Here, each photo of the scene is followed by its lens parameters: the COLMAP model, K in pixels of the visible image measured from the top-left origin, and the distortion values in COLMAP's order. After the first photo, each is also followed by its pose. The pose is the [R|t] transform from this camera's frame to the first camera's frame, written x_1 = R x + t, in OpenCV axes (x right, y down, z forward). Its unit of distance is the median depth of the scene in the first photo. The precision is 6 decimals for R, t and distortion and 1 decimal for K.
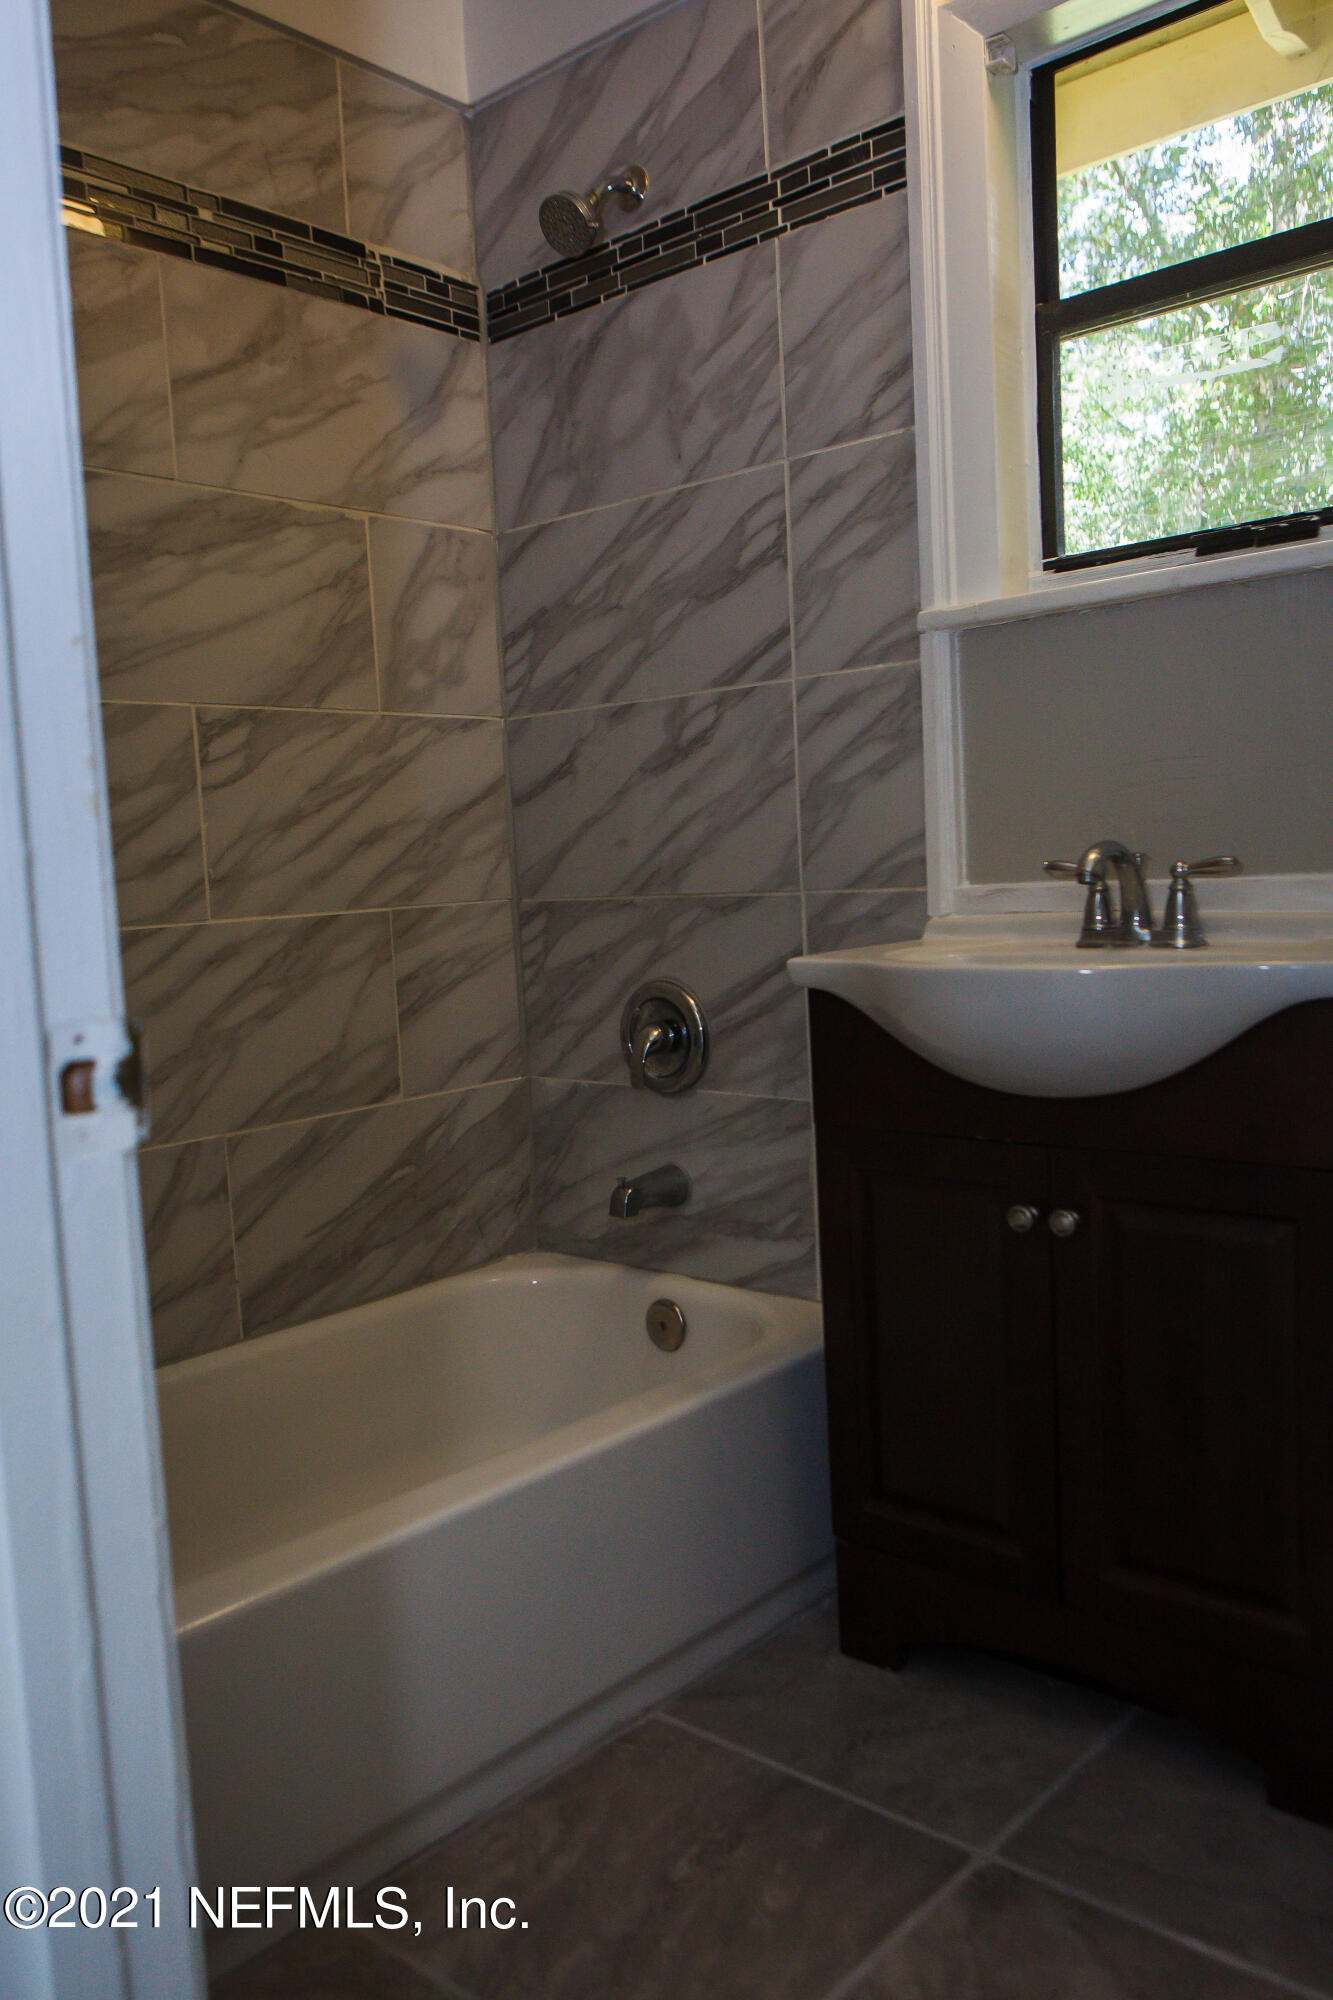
lens RADIAL K [[1588.4, 0, 667.1], [0, 1588.4, 999.6], [0, 0, 1]] dist [0.001707, 0.016425]
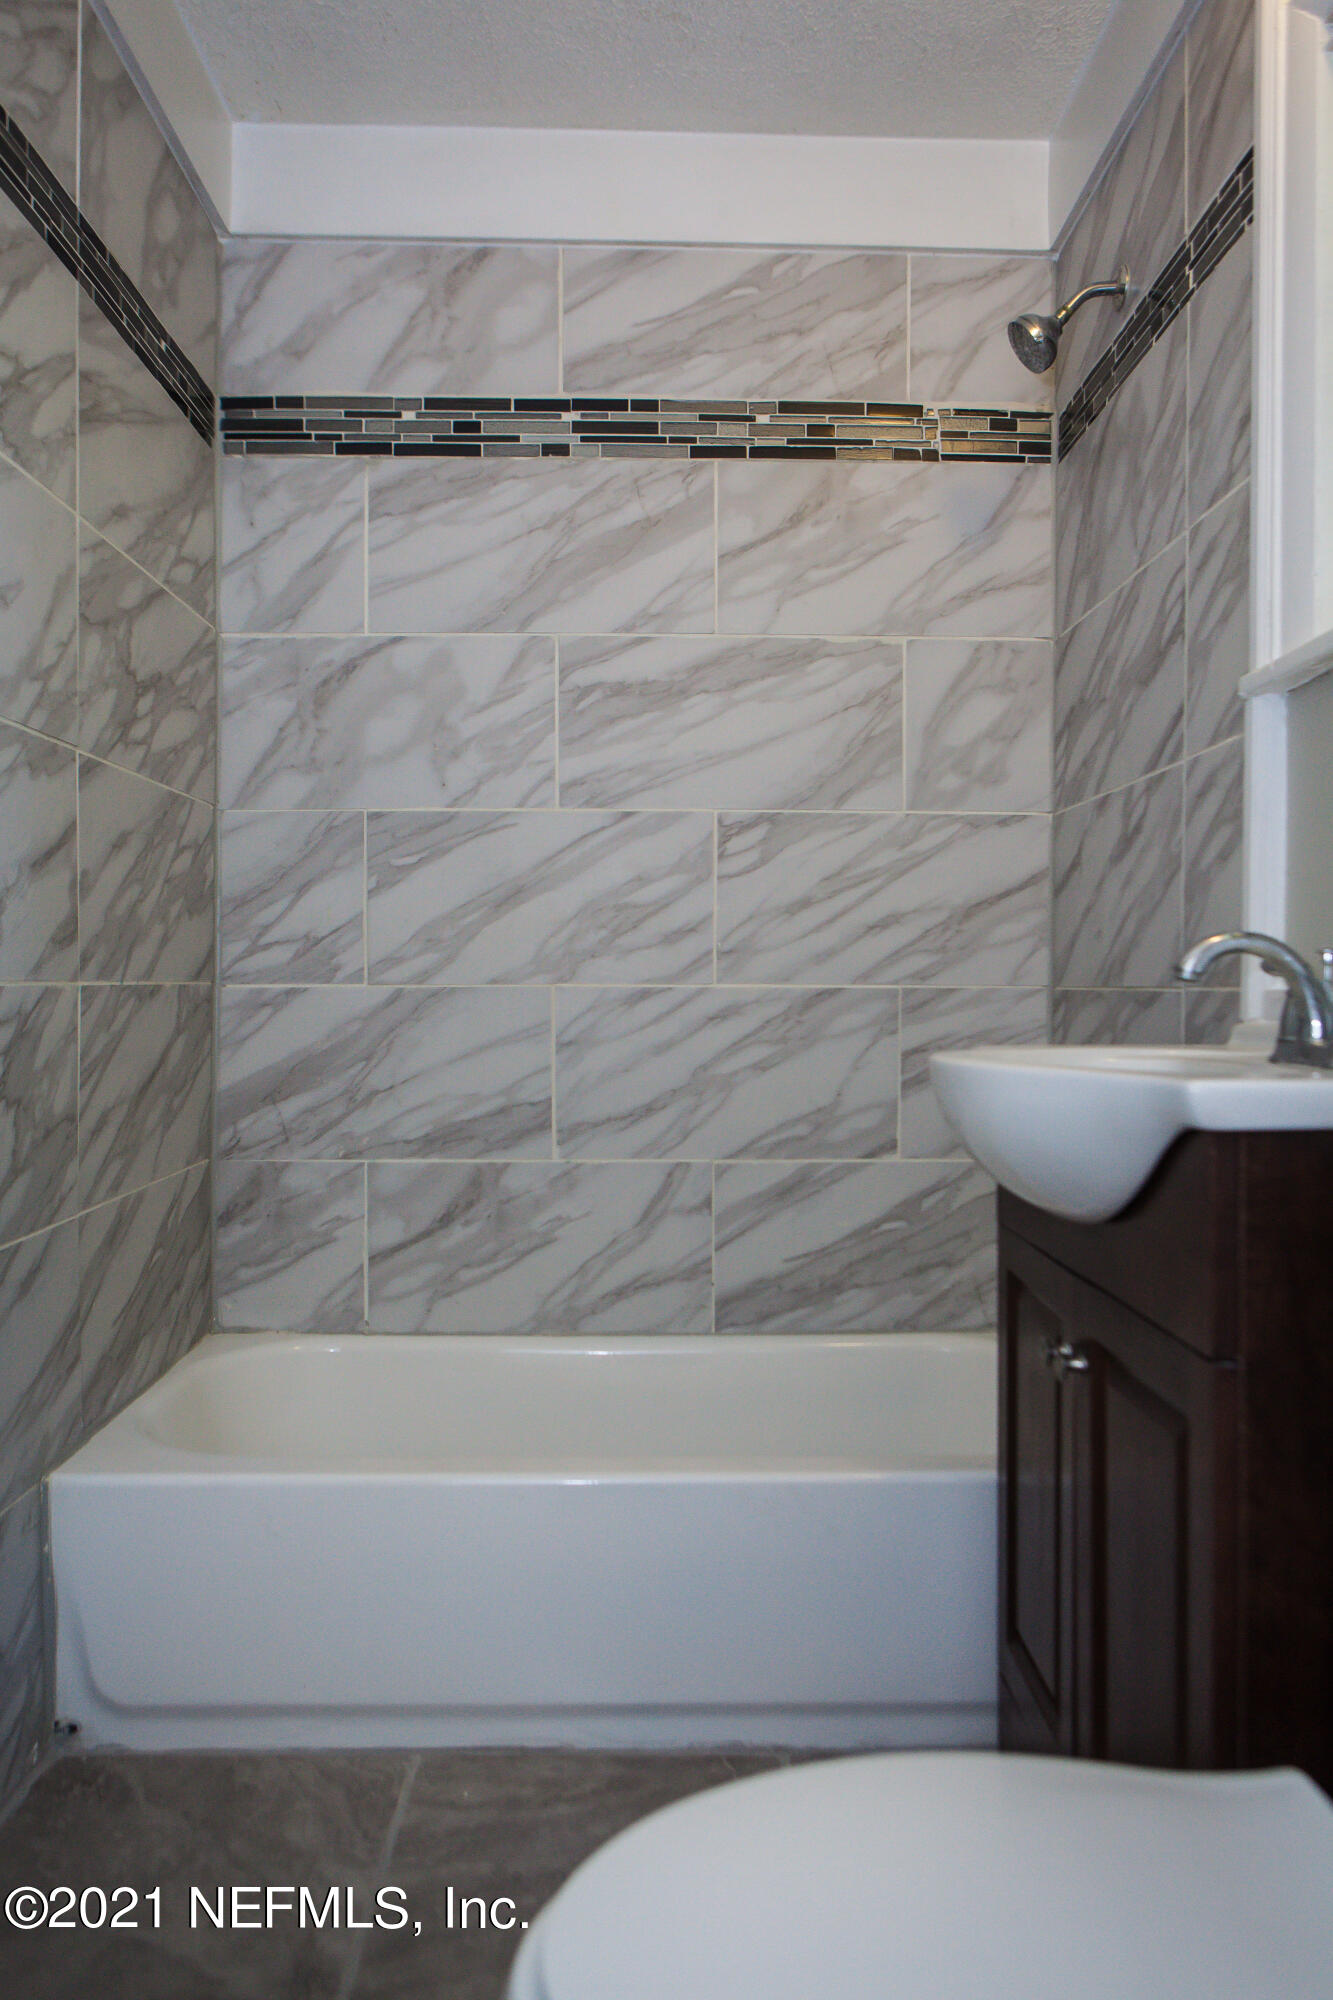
lens RADIAL K [[1437.4, 0, 668.7], [0, 1437.4, 998.7], [0, 0, 1]] dist [0.000983, -0.002287]
pose [[0.679085, 0.059700, -0.731628, 0.475186], [-0.103953, 0.994464, -0.015340, -0.017092], [0.726662, 0.086472, 0.681531, 0.206571]]
